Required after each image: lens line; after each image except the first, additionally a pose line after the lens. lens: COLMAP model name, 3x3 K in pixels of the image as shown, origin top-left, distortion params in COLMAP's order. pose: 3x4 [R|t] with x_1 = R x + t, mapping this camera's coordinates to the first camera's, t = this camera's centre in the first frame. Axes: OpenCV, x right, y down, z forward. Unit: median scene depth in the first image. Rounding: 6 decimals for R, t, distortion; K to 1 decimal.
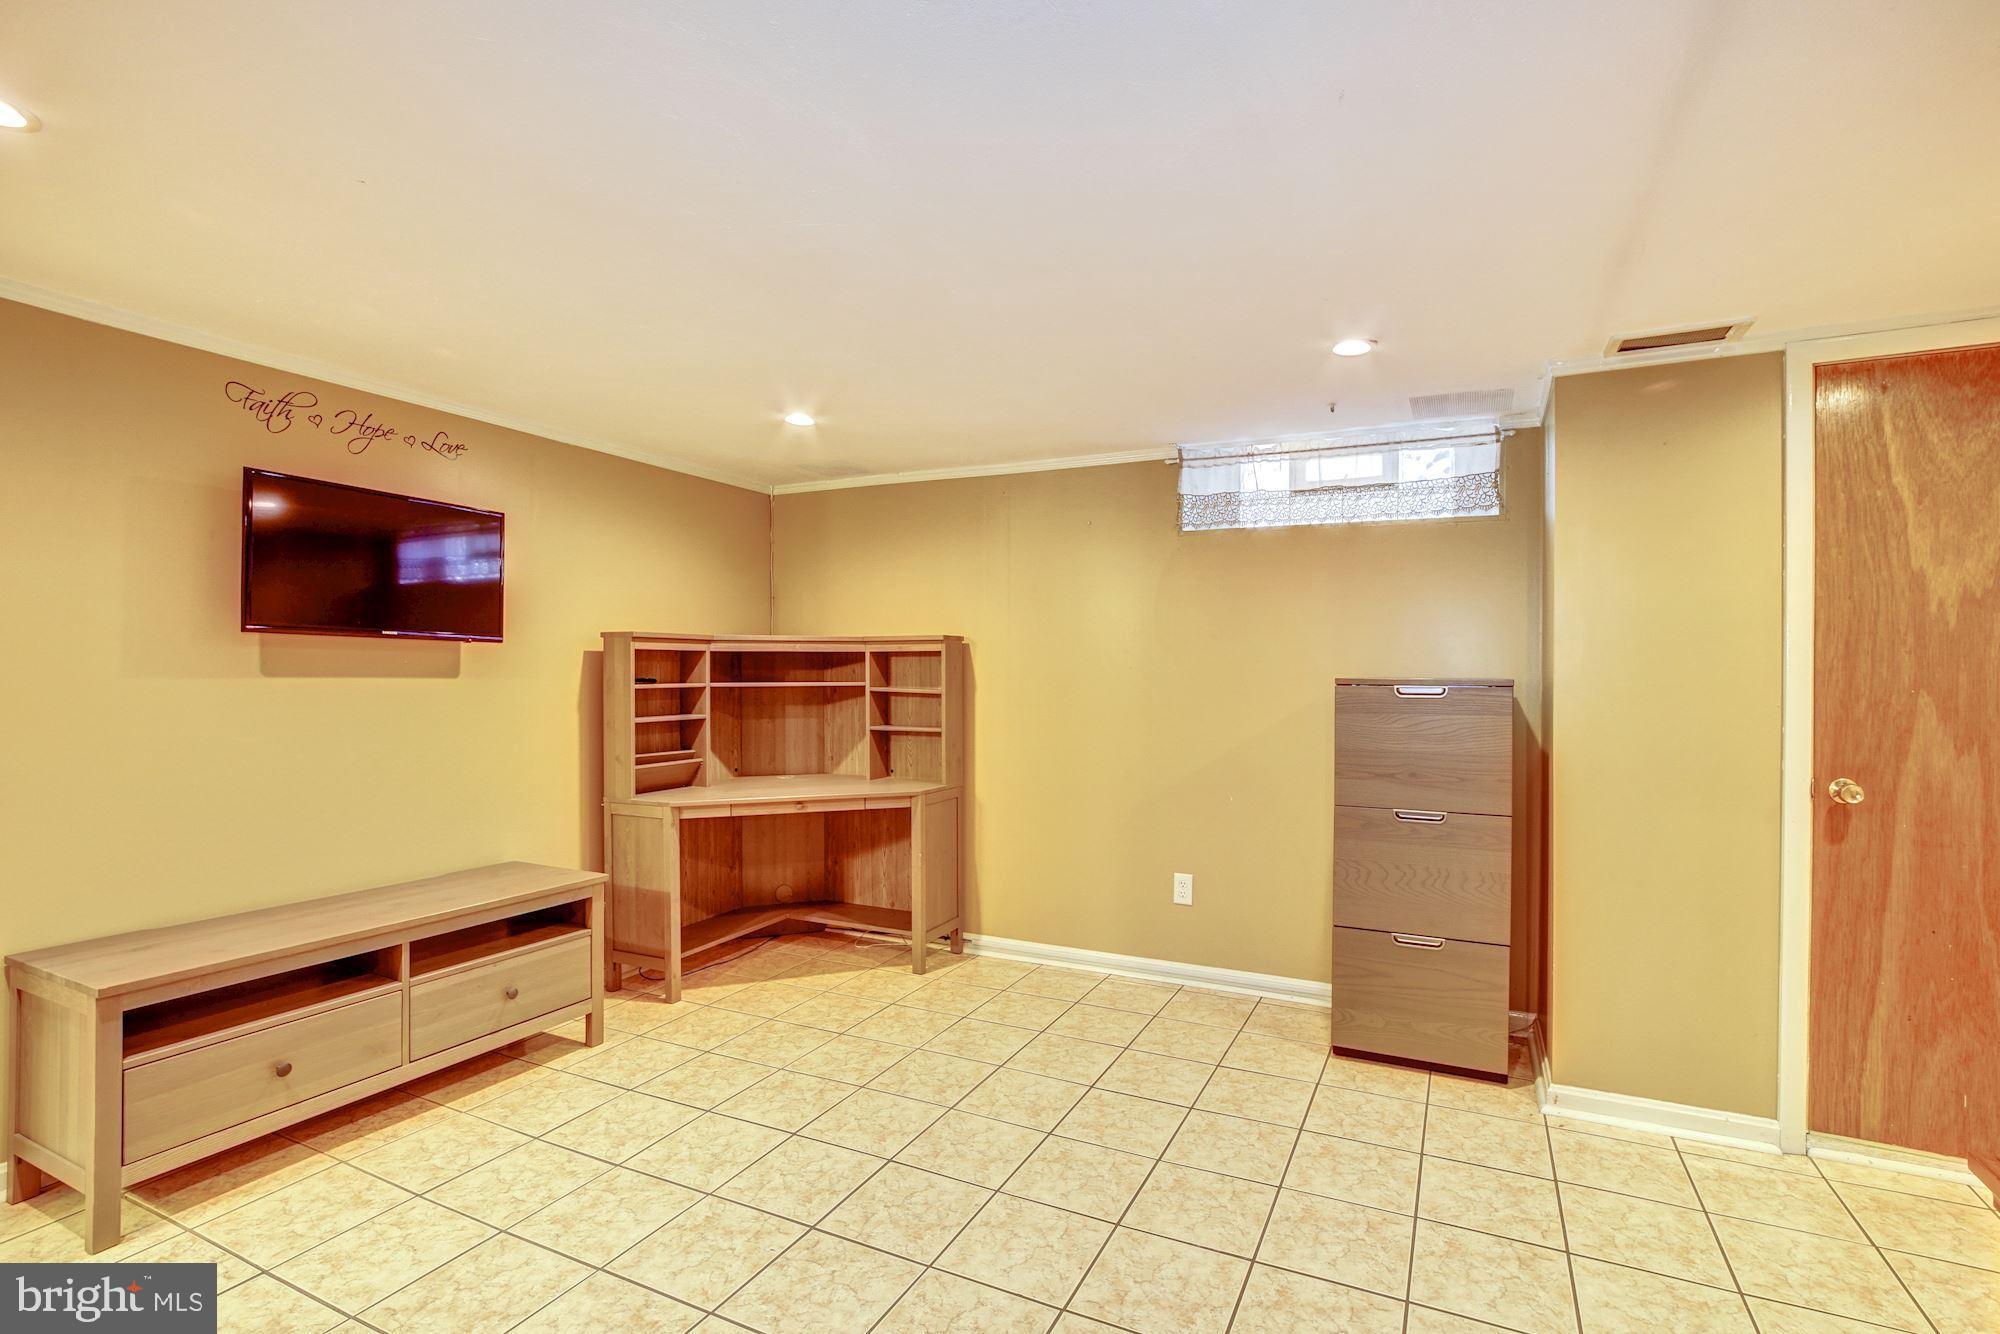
lens RADIAL K [[960.2, 0, 998.1], [0, 960.2, 669.3], [0, 0, 1]] dist [-0.013400, 0.002209]
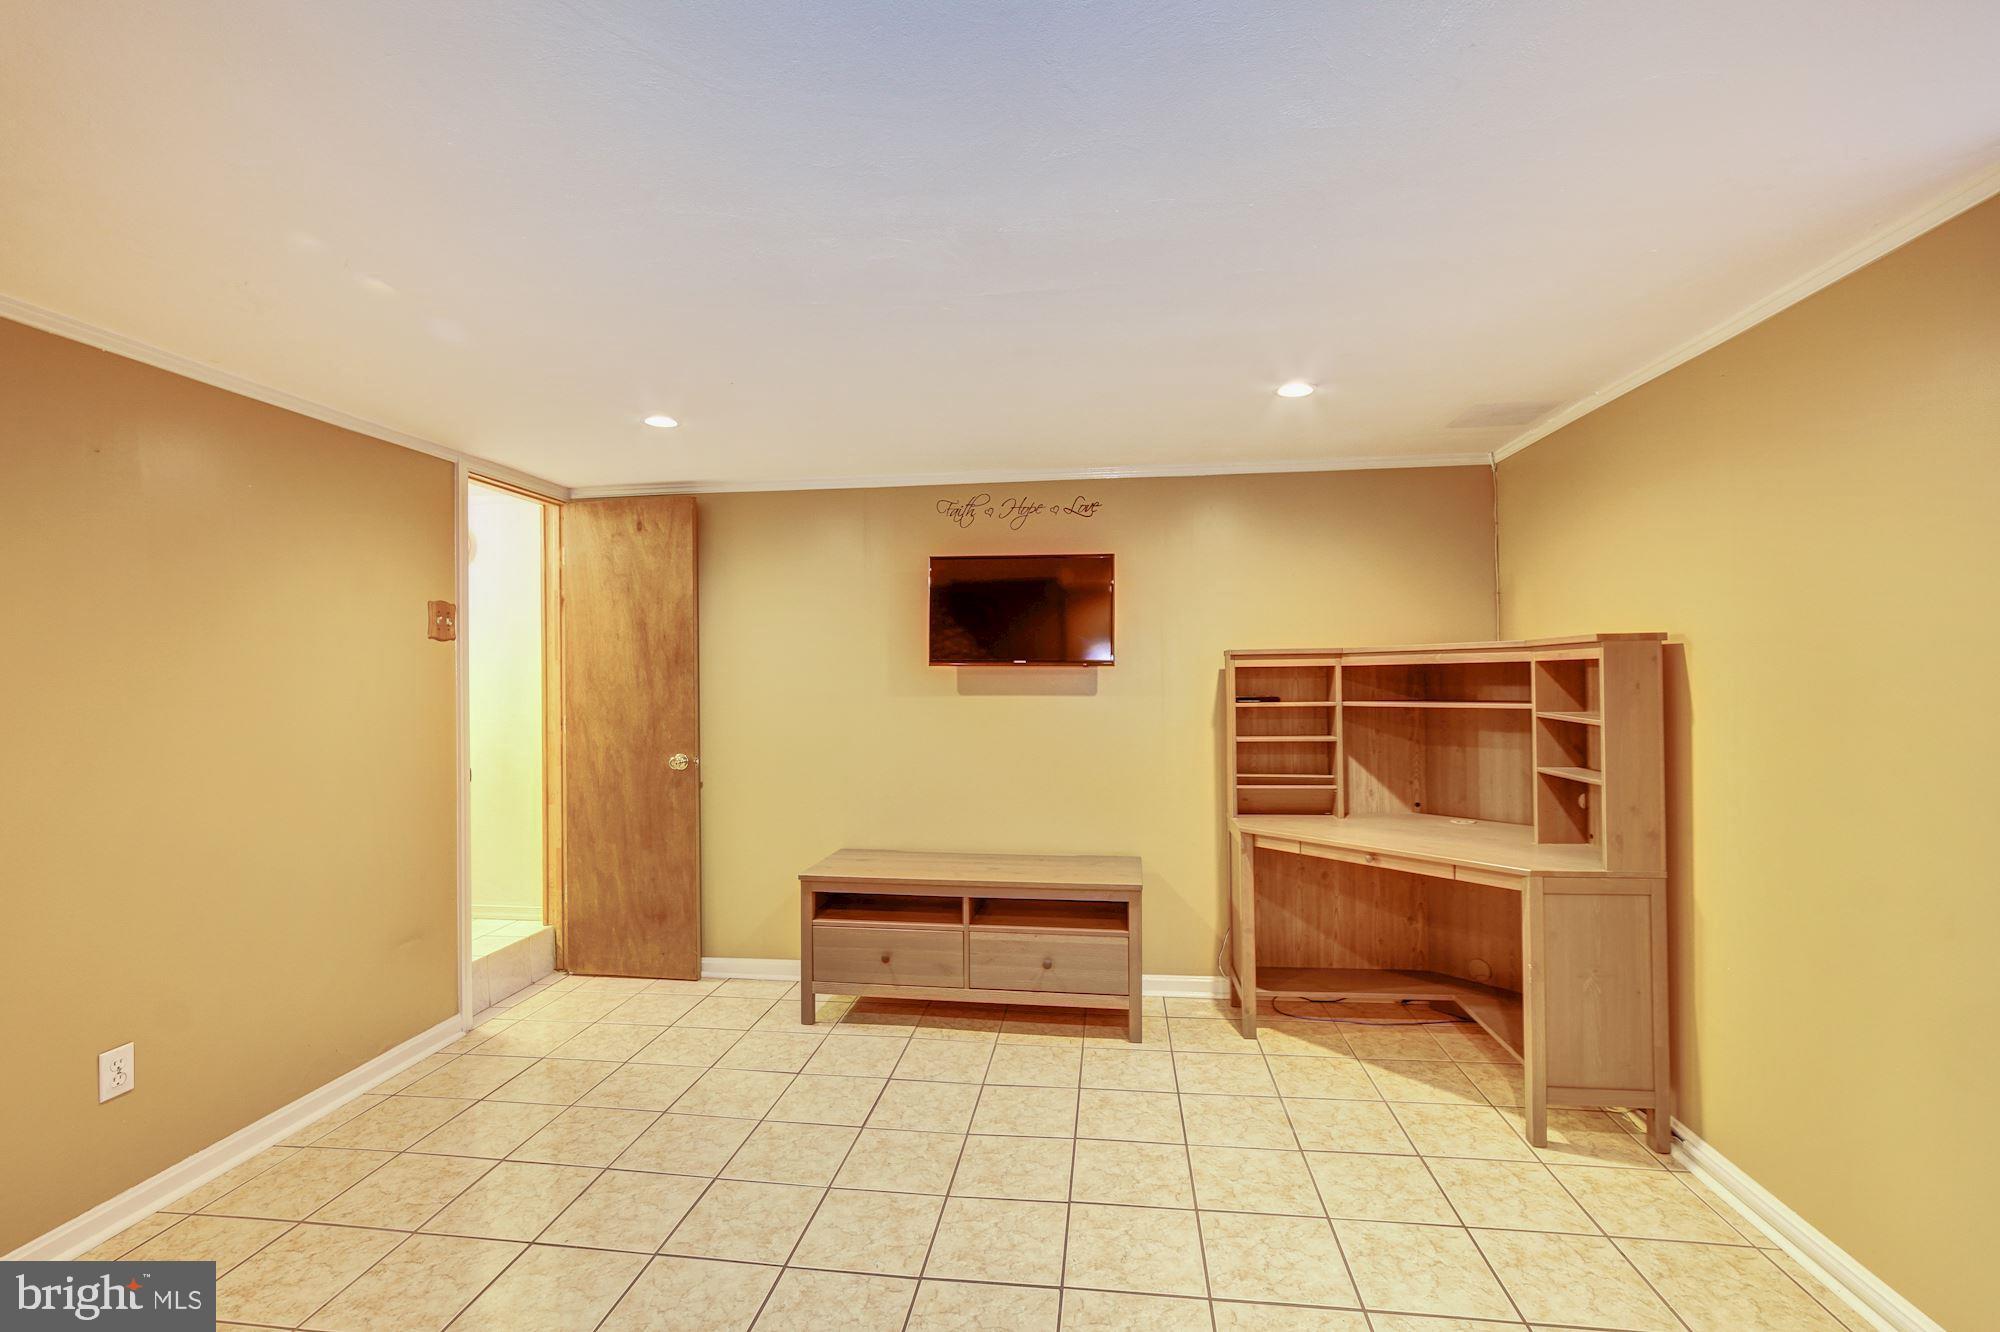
lens RADIAL K [[878.9, 0, 991.4], [0, 878.9, 665.7], [0, 0, 1]] dist [-0.001035, 0.000473]
pose [[0.311824, -0.019463, -0.949941, 0.389200], [0.011622, 0.999794, -0.016669, -0.009937], [0.950069, -0.005843, 0.311986, 0.453465]]
